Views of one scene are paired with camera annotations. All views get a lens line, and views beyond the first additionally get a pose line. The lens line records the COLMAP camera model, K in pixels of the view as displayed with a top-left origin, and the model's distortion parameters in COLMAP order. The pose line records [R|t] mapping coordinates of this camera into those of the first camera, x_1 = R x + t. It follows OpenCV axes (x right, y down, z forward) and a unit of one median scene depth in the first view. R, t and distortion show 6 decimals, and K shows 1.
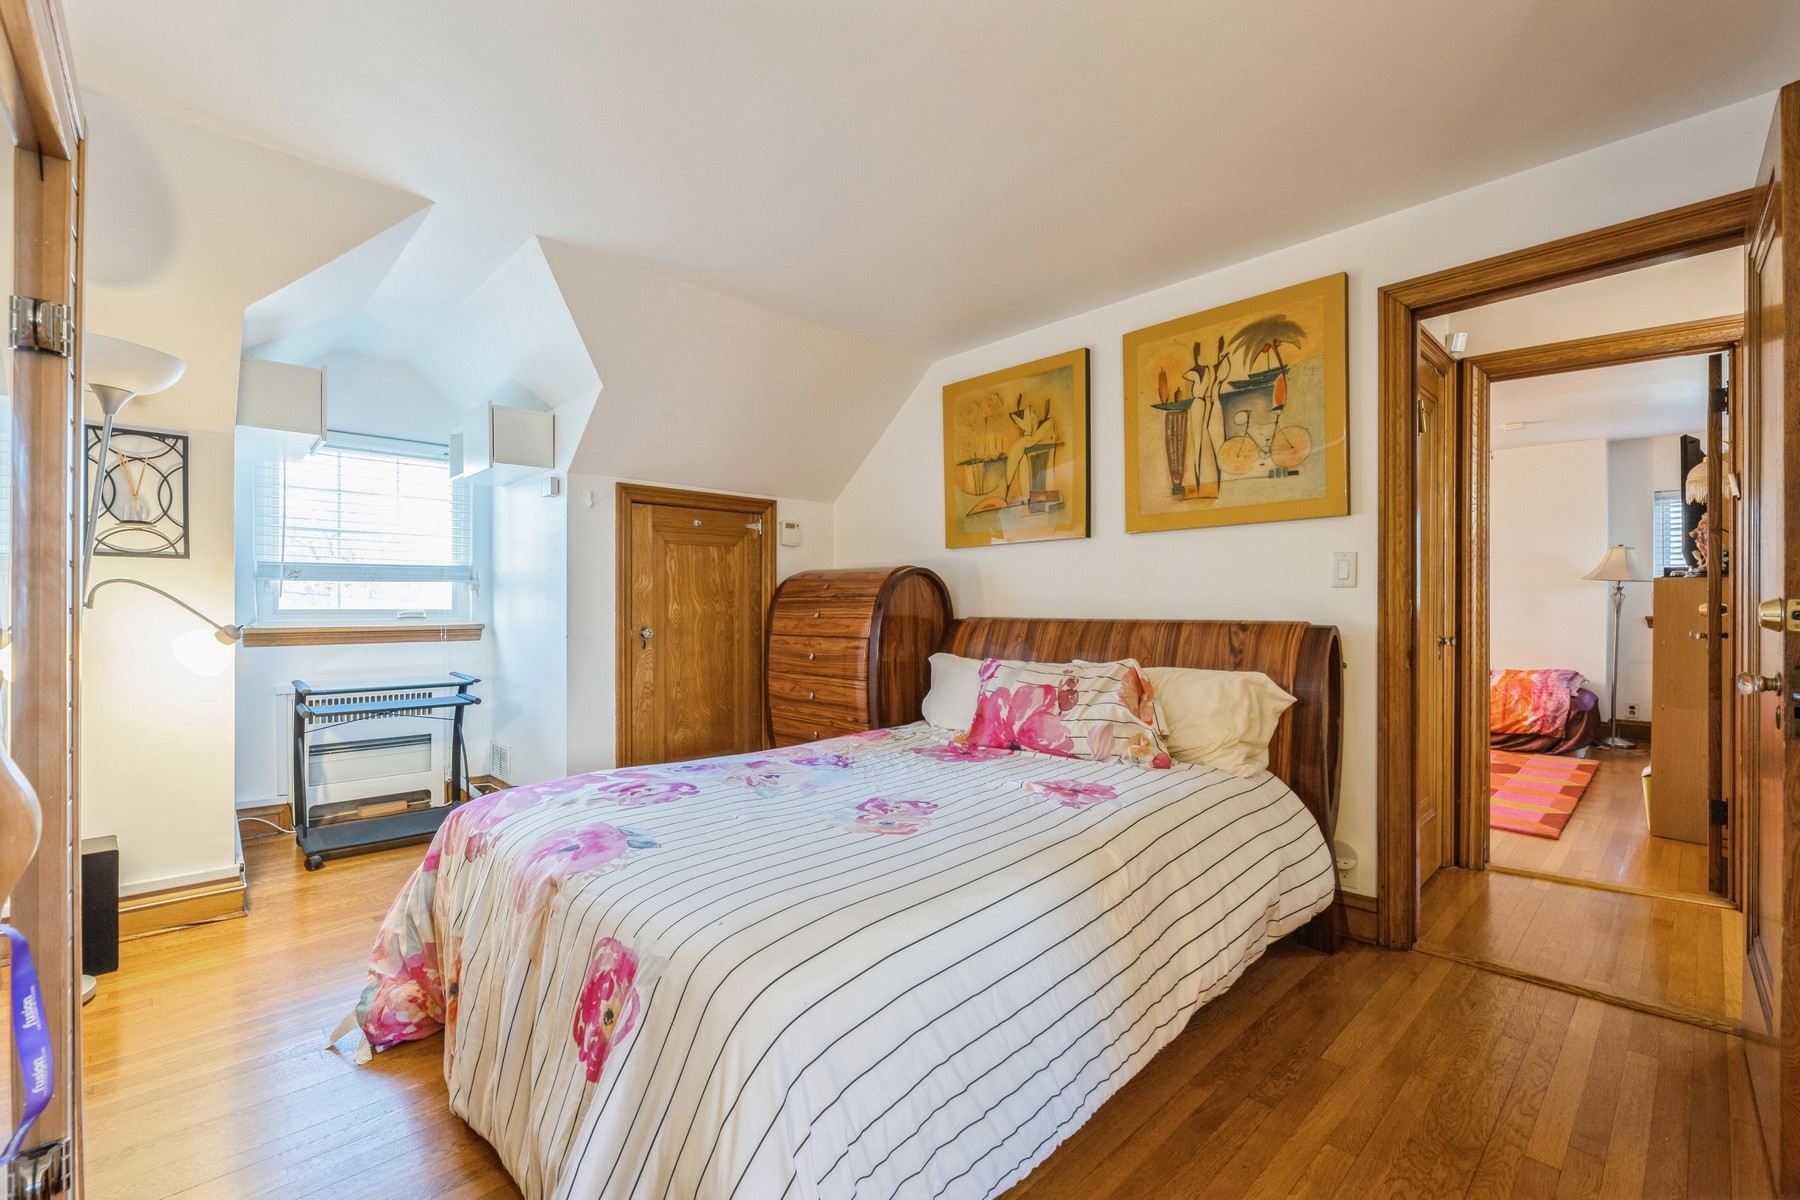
lens RADIAL K [[746.5, 0, 894.6], [0, 746.5, 610.8], [0, 0, 1]] dist [0.000834, -0.000359]
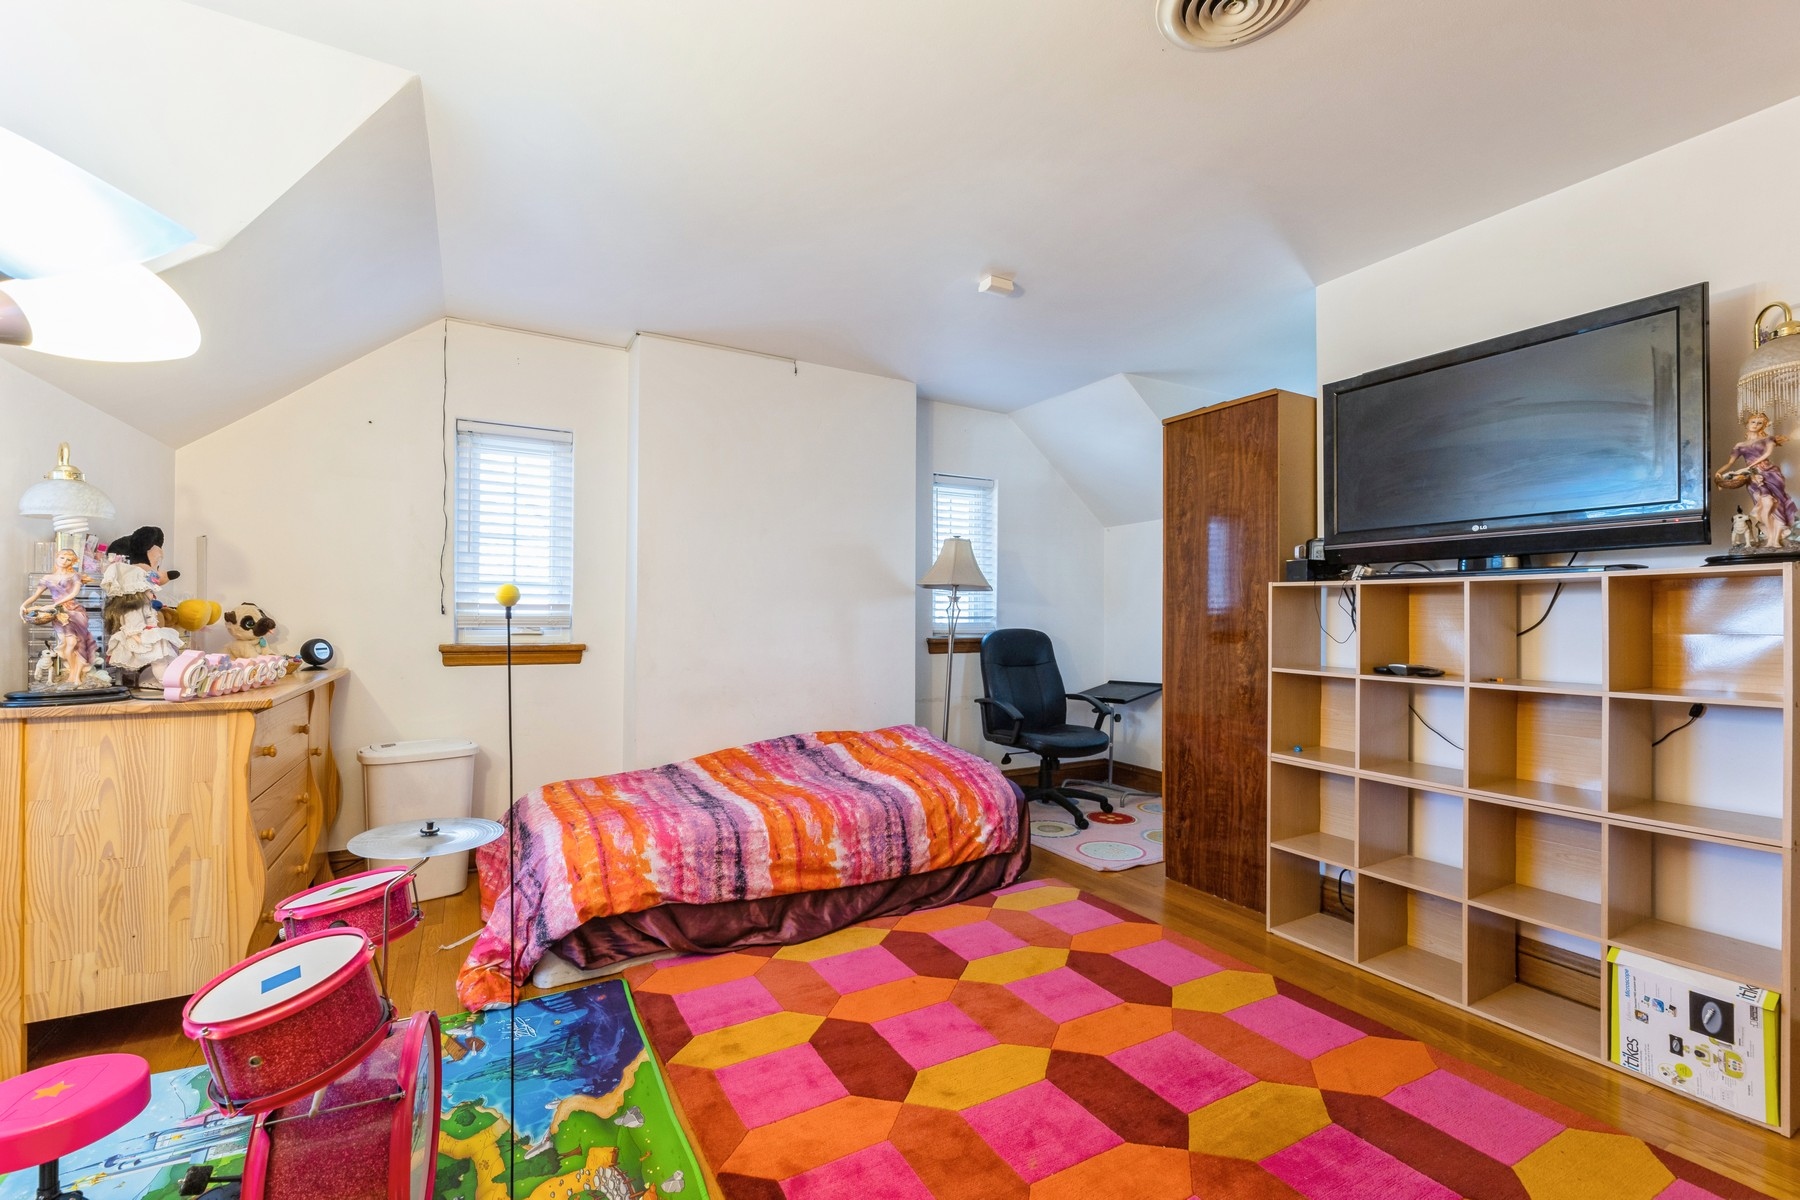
lens RADIAL K [[746.5, 0, 894.6], [0, 746.5, 610.8], [0, 0, 1]] dist [0.000834, -0.000359]
pose [[0.242690, 0.016863, 0.969957, 0.302098], [0.000150, 0.999848, -0.017420, -0.006435], [-0.970104, 0.004373, 0.242651, 0.929309]]
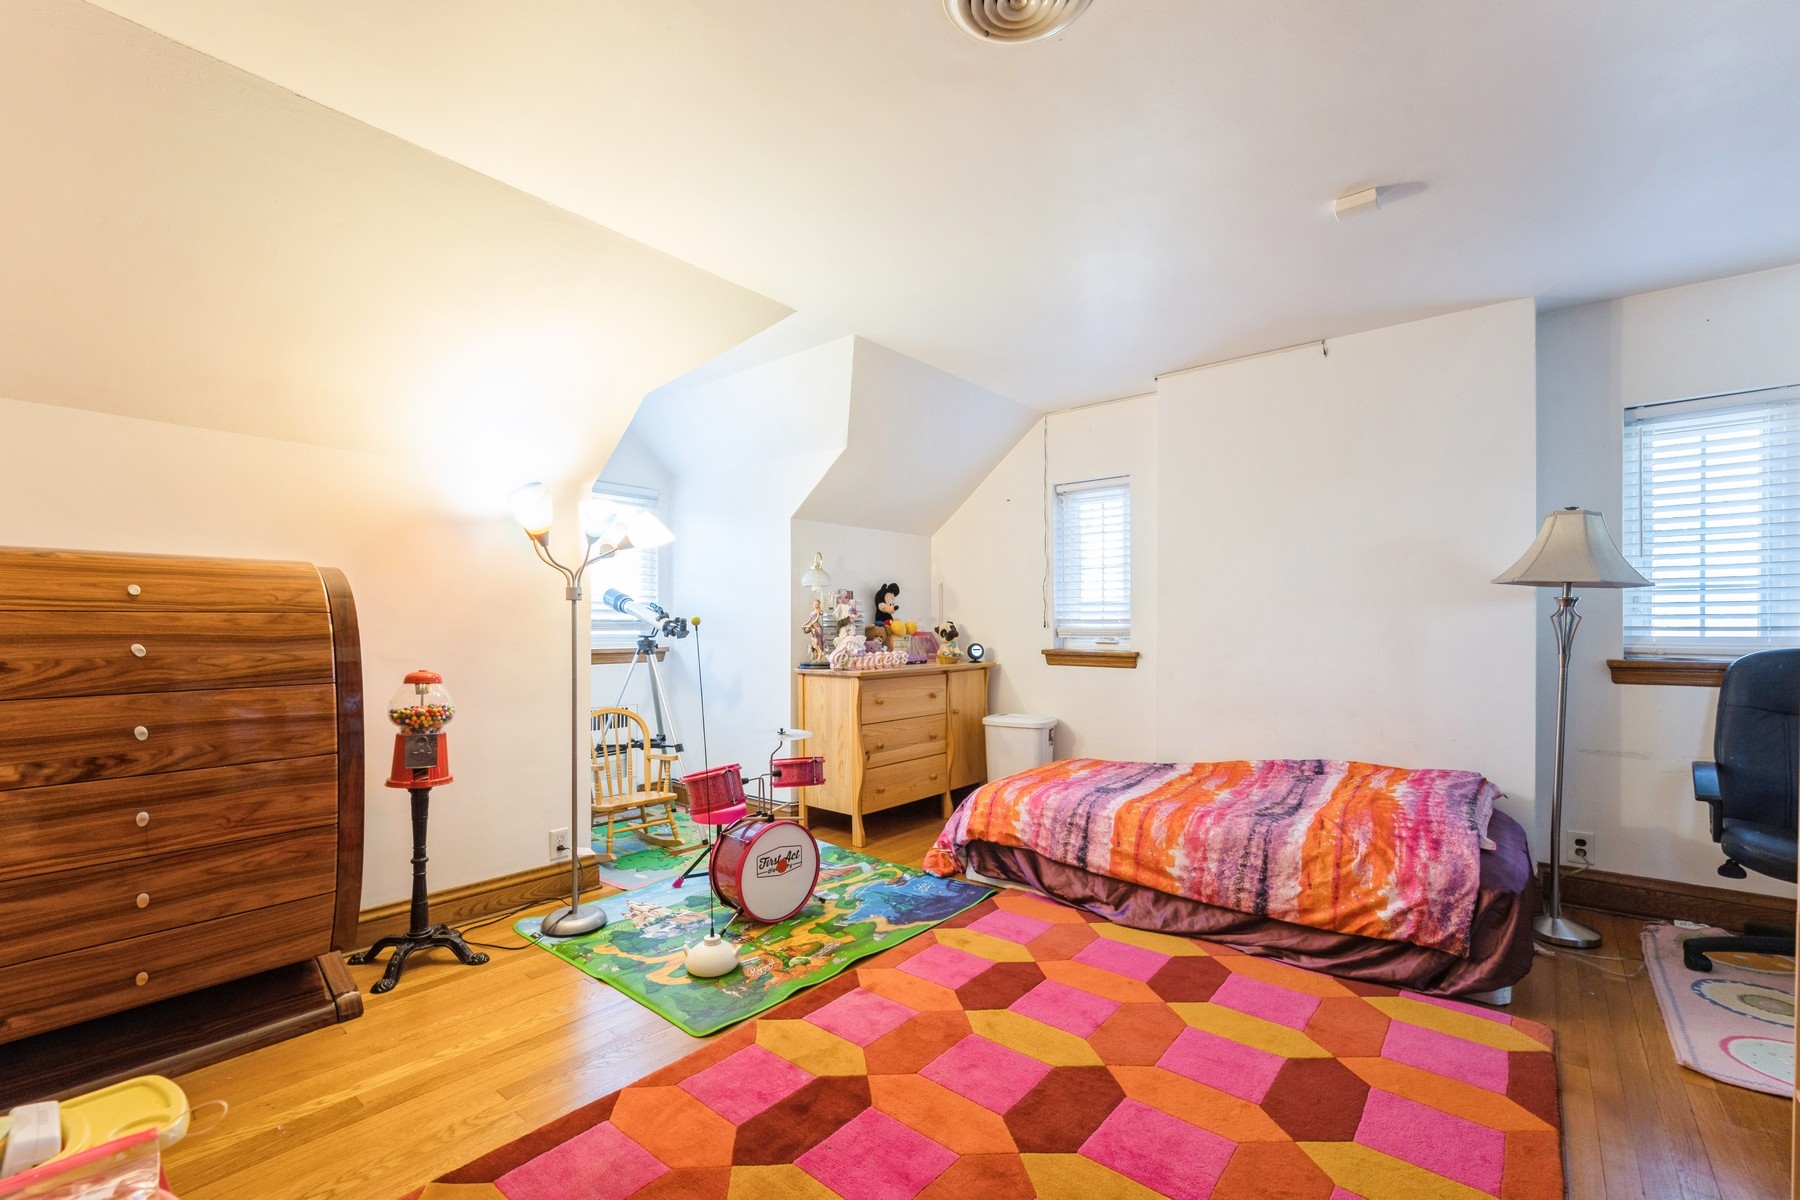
lens RADIAL K [[755.1, 0, 896.9], [0, 755.1, 634.5], [0, 0, 1]] dist [0.001127, -0.000387]
pose [[0.992459, 0.005130, 0.122473, 0.520674], [-0.005432, 0.999983, 0.002130, -0.007361], [-0.122460, -0.002779, 0.992470, 0.611675]]
